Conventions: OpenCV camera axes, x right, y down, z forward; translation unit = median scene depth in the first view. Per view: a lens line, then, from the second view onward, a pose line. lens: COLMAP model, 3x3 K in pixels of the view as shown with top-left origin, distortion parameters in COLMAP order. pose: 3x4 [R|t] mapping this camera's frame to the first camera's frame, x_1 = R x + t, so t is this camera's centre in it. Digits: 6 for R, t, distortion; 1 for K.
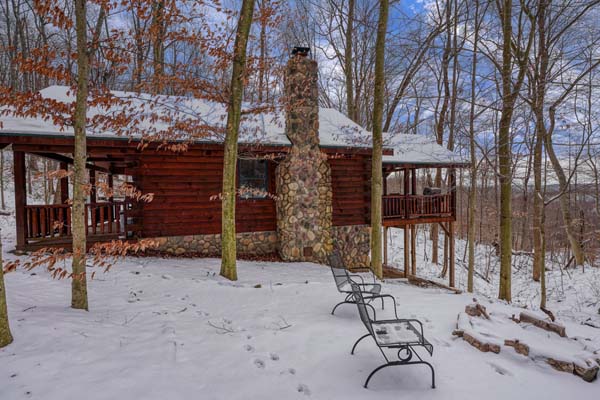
lens RADIAL K [[272.0, 0, 301.9], [0, 272.0, 191.9], [0, 0, 1]] dist [-0.002627, 0.000056]
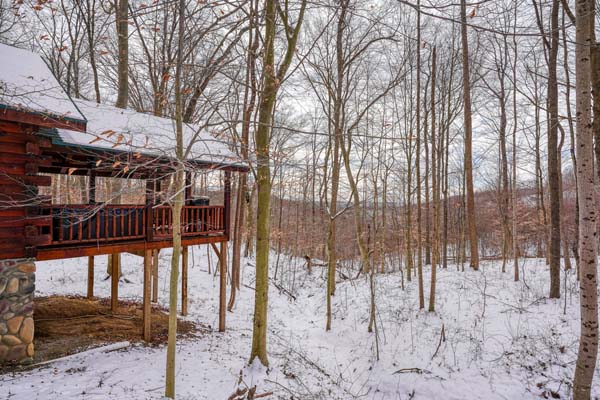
lens RADIAL K [[297.0, 0, 298.9], [0, 297.0, 198.0], [0, 0, 1]] dist [0.001271, 0.000439]
pose [[0.854749, 0.042838, 0.517272, 0.443151], [-0.034298, 0.999072, -0.026063, 0.001846], [-0.517908, 0.004536, 0.855424, 0.276308]]
